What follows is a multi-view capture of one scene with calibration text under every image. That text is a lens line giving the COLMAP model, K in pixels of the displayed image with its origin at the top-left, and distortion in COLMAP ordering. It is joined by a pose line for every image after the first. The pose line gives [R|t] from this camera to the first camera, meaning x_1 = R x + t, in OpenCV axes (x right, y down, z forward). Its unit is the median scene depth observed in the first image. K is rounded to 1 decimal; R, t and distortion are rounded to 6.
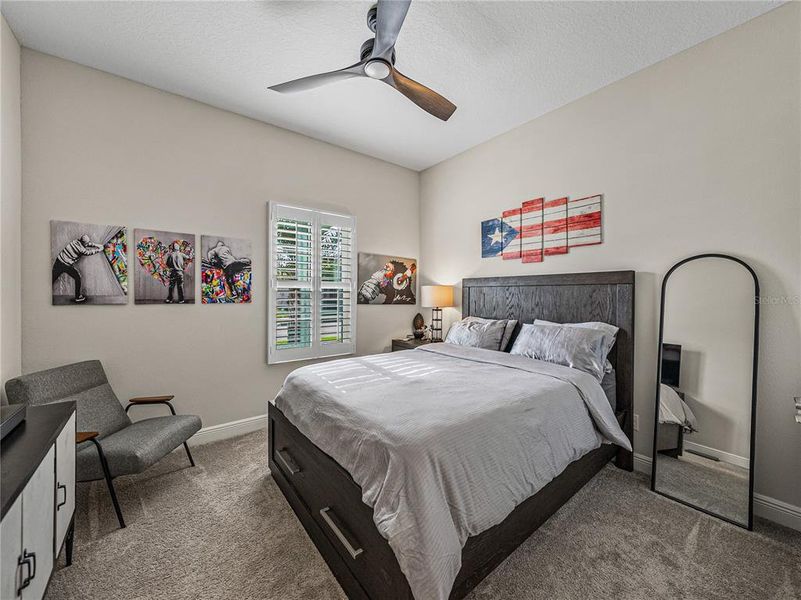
lens RADIAL K [[308.7, 0, 400.1], [0, 308.7, 295.7], [0, 0, 1]] dist [-0.001830, -0.000087]
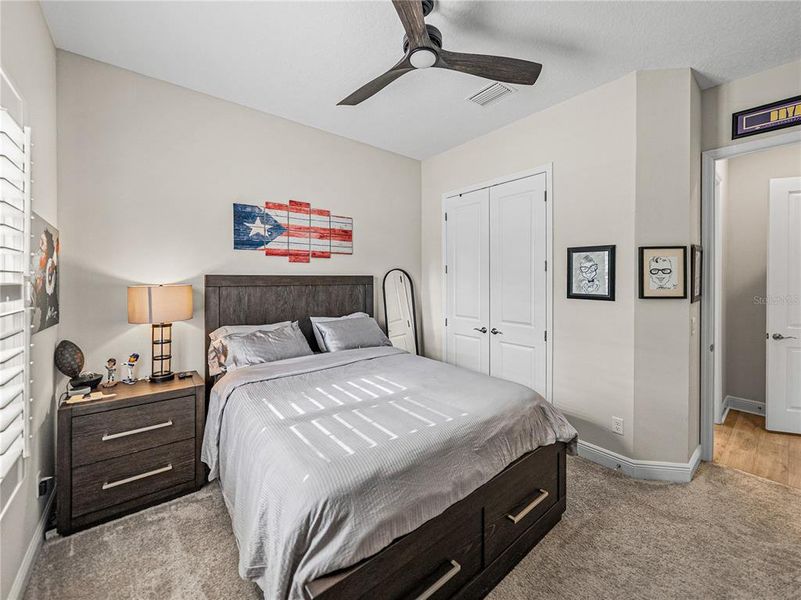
lens RADIAL K [[320.3, 0, 401.4], [0, 320.3, 280.1], [0, 0, 1]] dist [0.000064, -0.000056]
pose [[-0.017330, -0.008464, 0.999814, -0.643263], [0.007581, 0.999934, 0.008597, -0.056320], [-0.999821, 0.007729, -0.017265, 0.684214]]
